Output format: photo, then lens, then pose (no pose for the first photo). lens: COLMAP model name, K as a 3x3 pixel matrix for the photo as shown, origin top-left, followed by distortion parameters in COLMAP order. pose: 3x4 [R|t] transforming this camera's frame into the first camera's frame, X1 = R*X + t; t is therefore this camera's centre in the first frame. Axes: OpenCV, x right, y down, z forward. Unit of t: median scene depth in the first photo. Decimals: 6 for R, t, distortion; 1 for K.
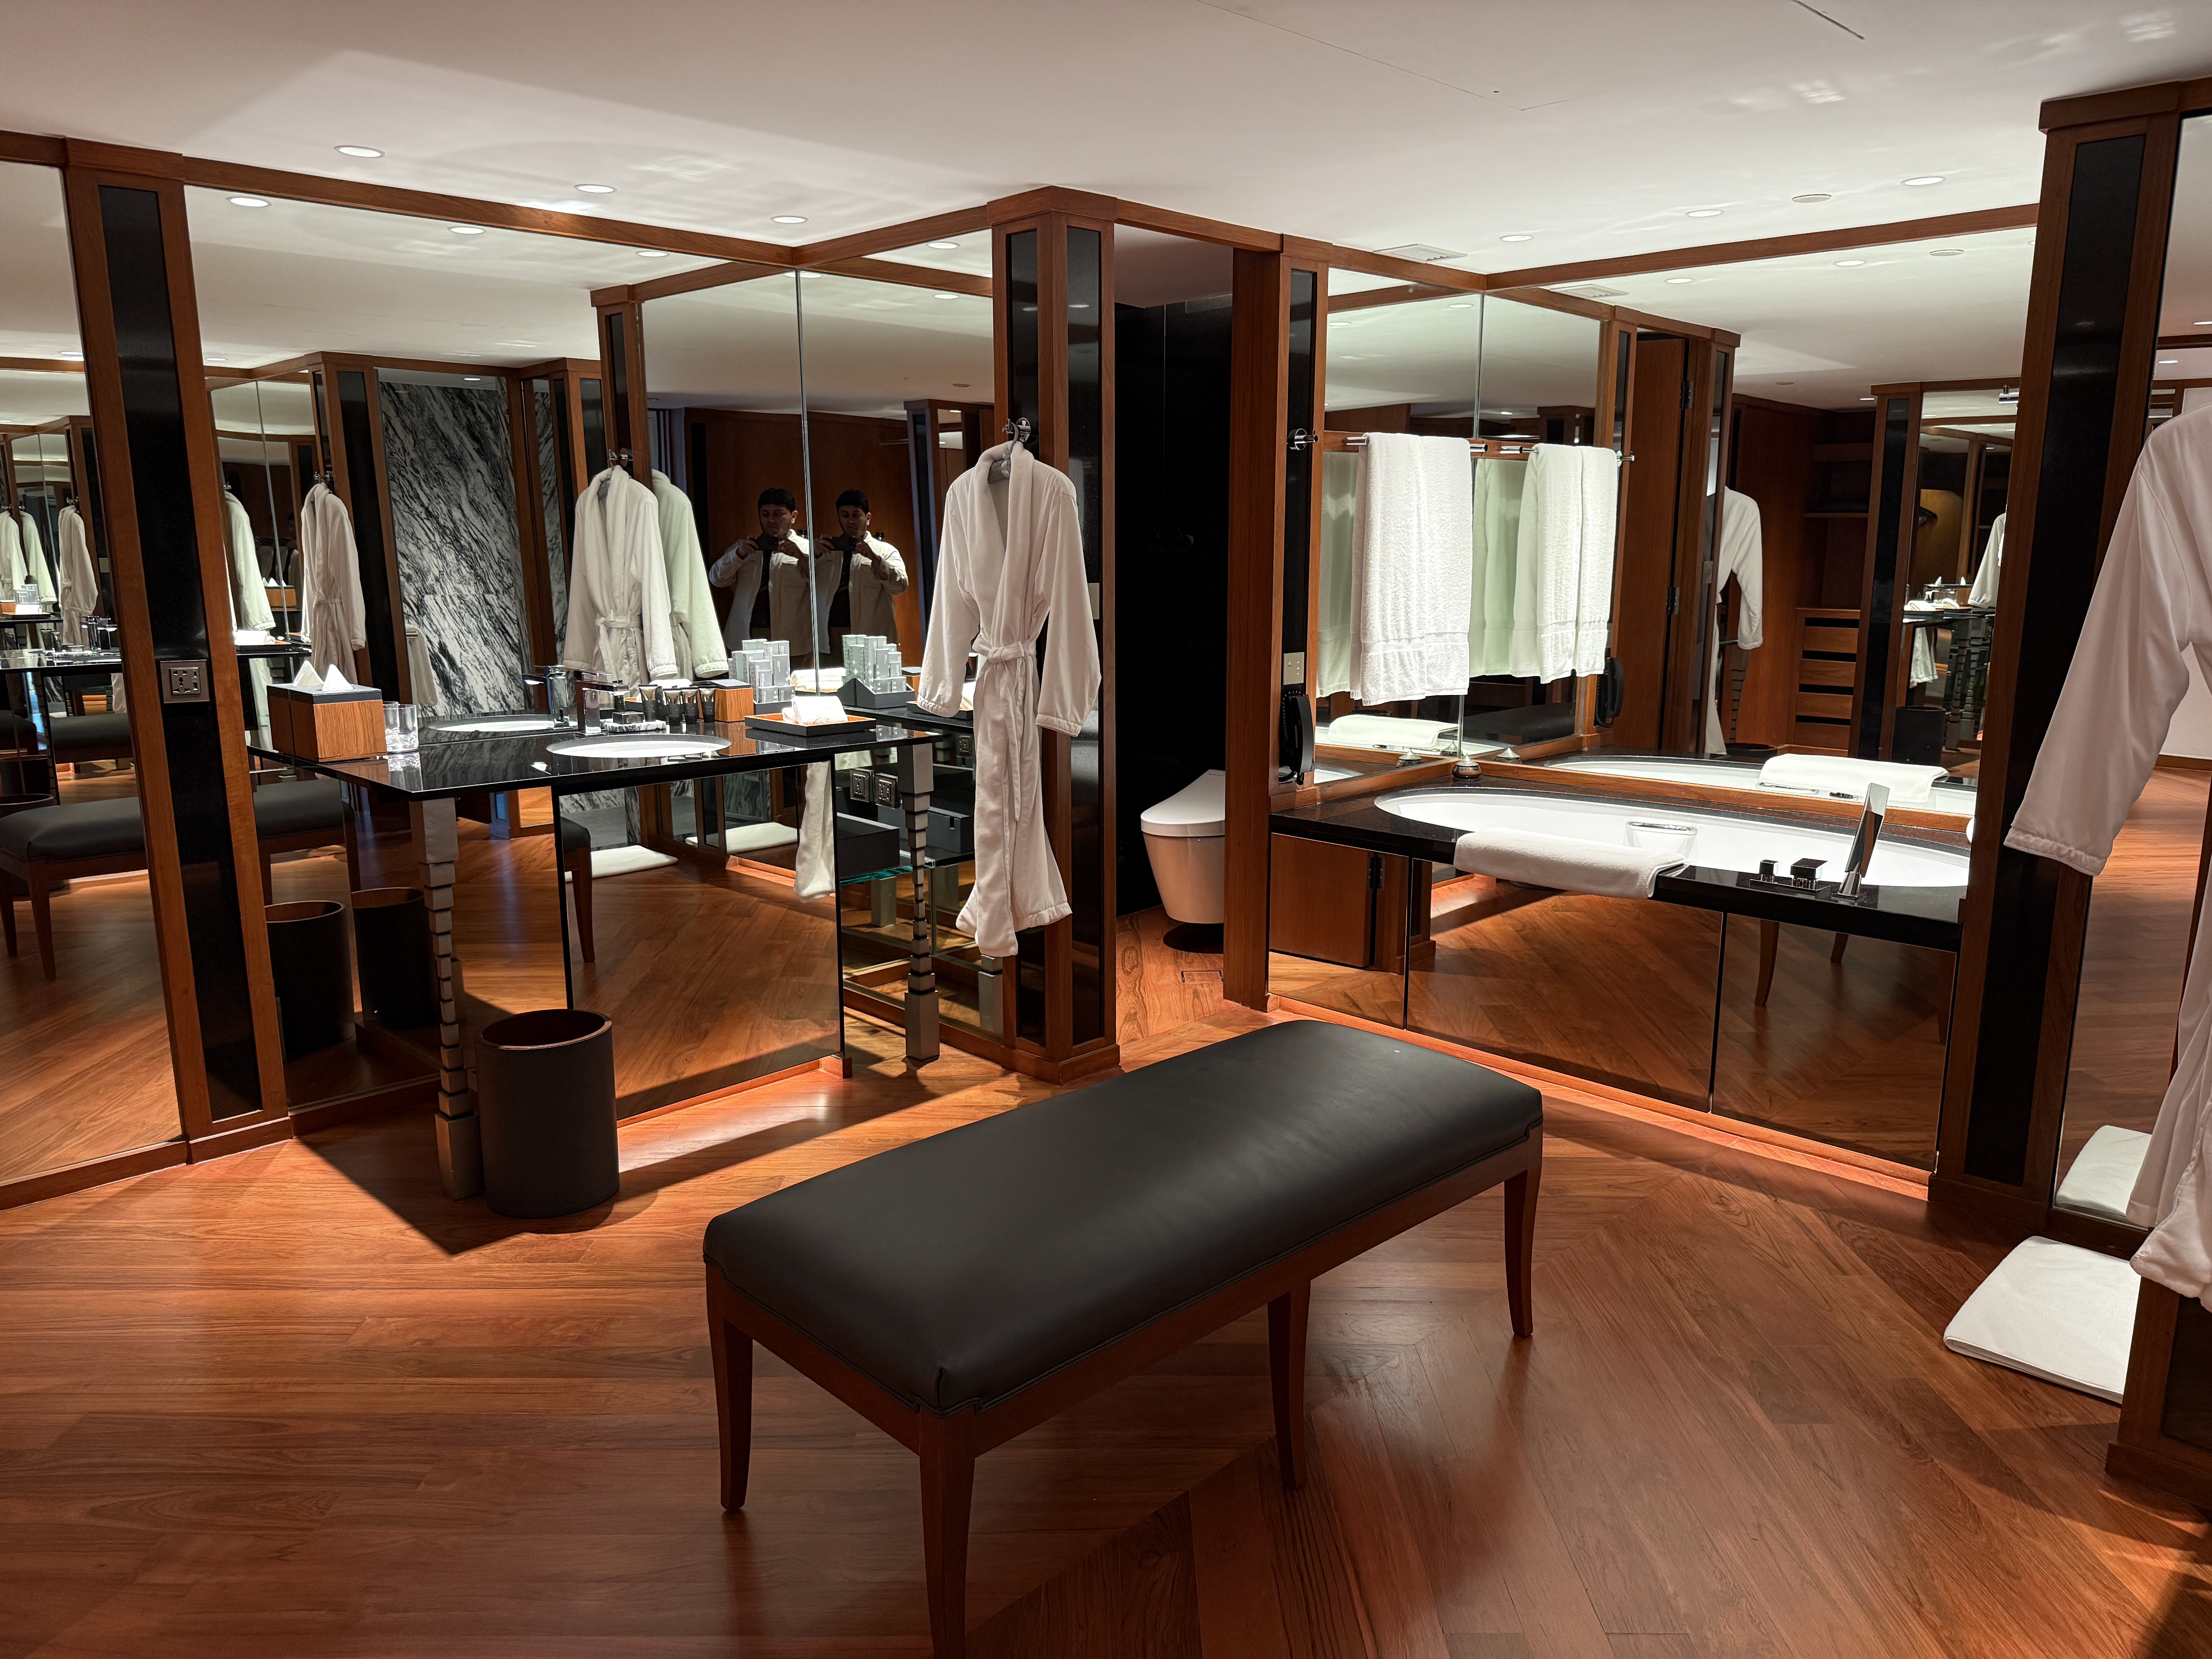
lens RADIAL K [[1536.0, 0, 1115.4], [0, 1536.0, 779.2], [0, 0, 1]] dist [0.164158, -0.258851]
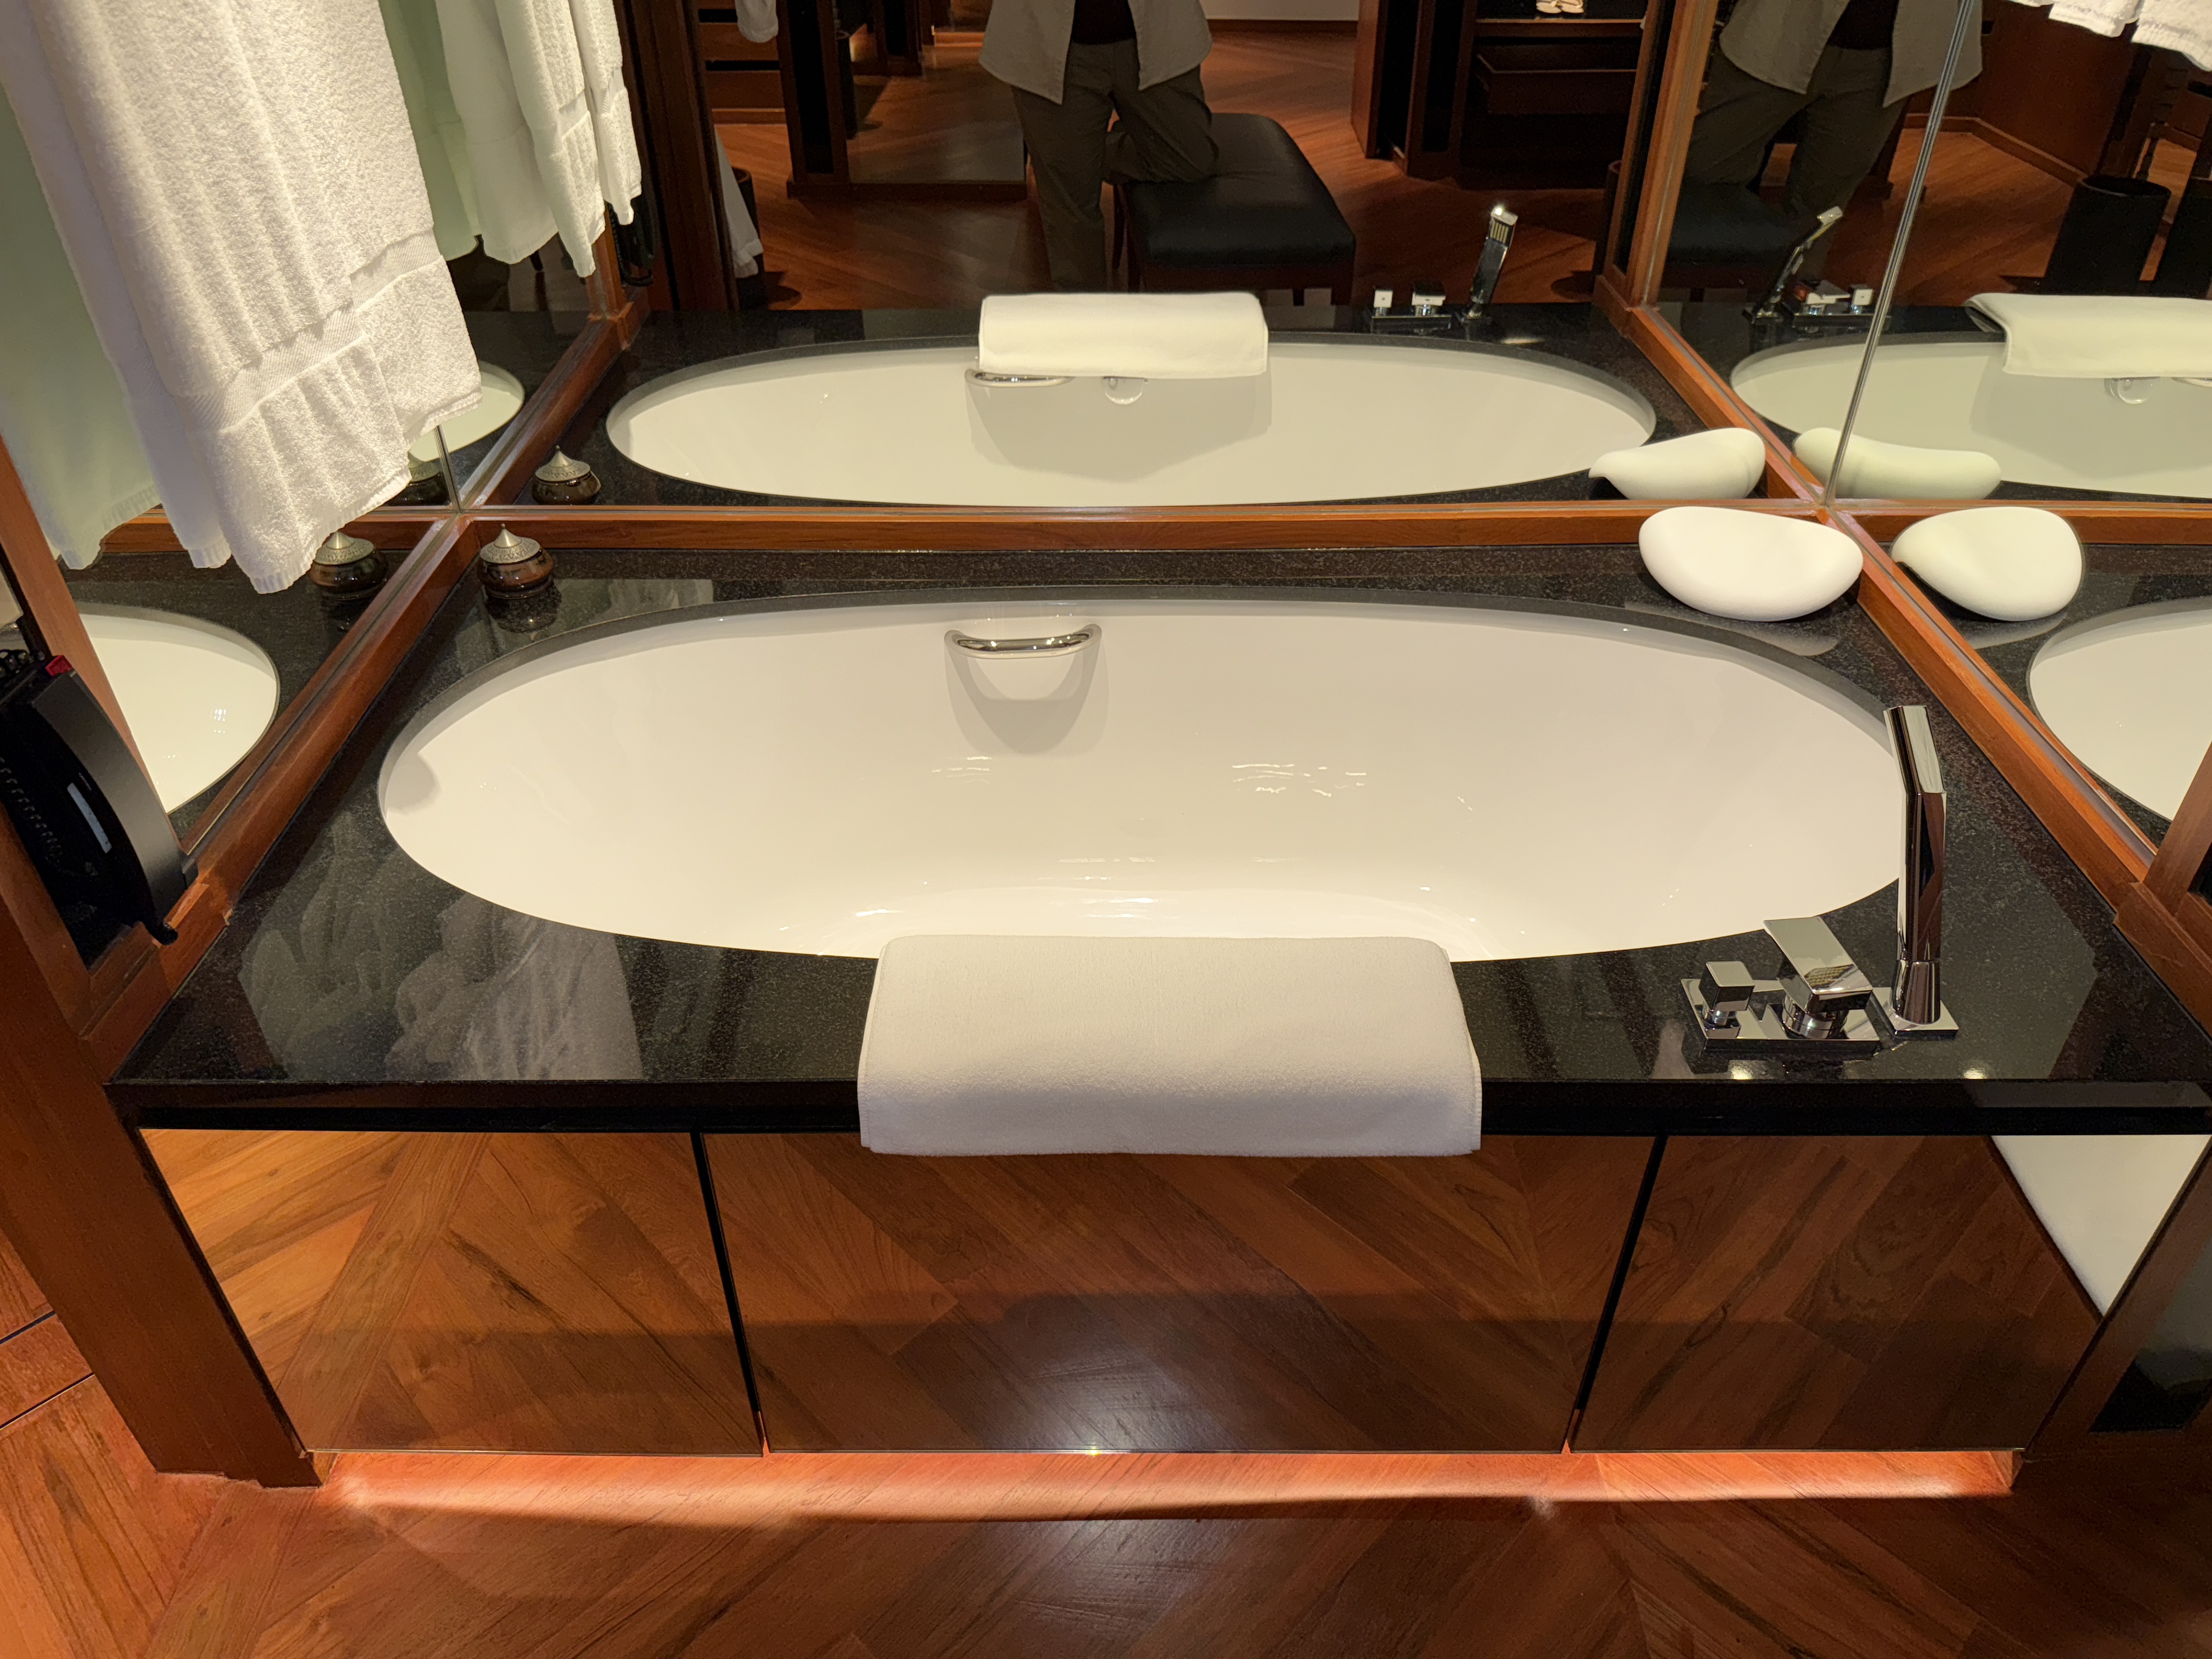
lens RADIAL K [[1536.0, 0, 1115.4], [0, 1536.0, 779.2], [0, 0, 1]] dist [0.164158, -0.258851]
pose [[0.694237, -0.415785, 0.587501, 0.079085], [0.118345, 0.871095, 0.476643, -0.143178], [-0.709950, -0.261375, 0.653952, 0.660055]]
